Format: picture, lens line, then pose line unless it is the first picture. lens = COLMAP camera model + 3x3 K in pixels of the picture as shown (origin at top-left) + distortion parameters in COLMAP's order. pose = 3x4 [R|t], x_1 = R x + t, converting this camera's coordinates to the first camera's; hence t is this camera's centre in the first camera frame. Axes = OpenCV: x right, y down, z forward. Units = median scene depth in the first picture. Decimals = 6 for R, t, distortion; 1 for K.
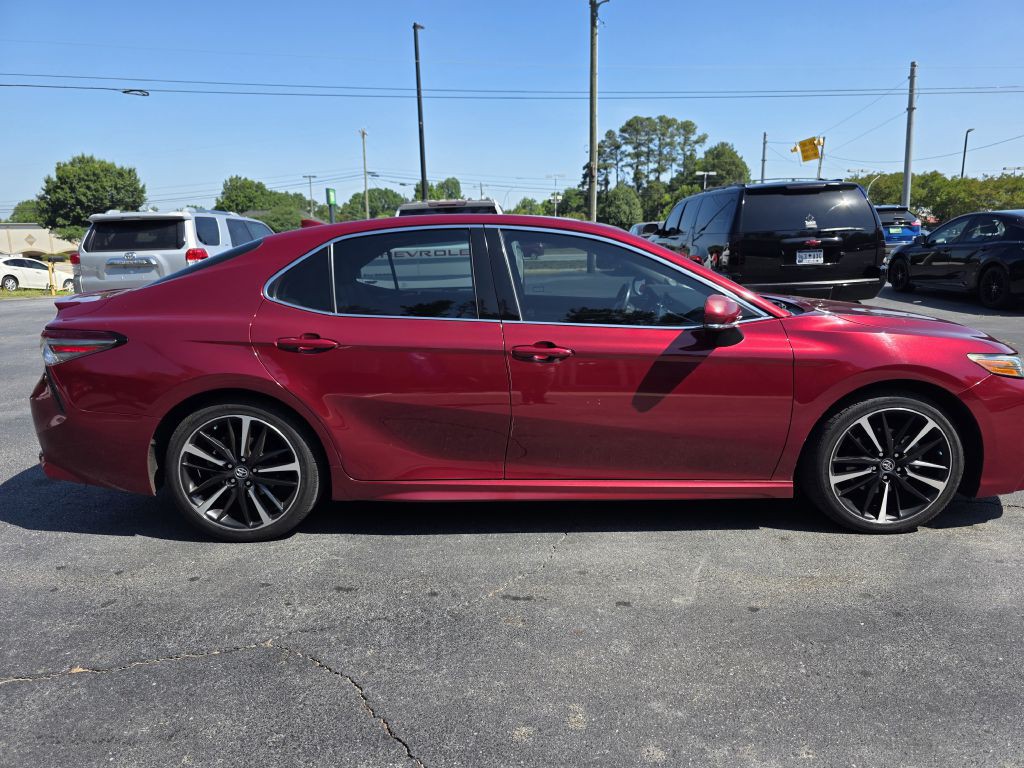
lens RADIAL K [[699.1, 0, 525.1], [0, 699.1, 380.5], [0, 0, 1]] dist [0.053253, -0.051447]
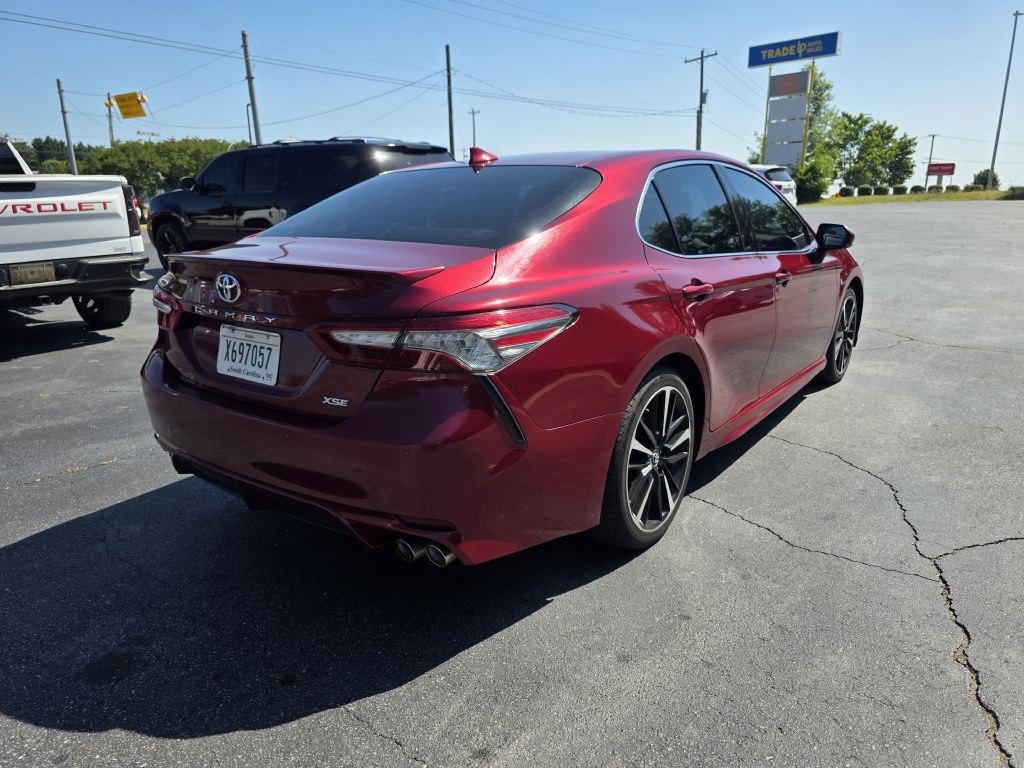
lens RADIAL K [[699.1, 0, 523.2], [0, 699.1, 381.0], [0, 0, 1]] dist [0.053253, -0.051447]
pose [[0.588073, -0.194894, 0.784975, -0.125459], [0.160115, 0.979379, 0.123209, -0.009175], [-0.792801, 0.053230, 0.607152, 0.070354]]
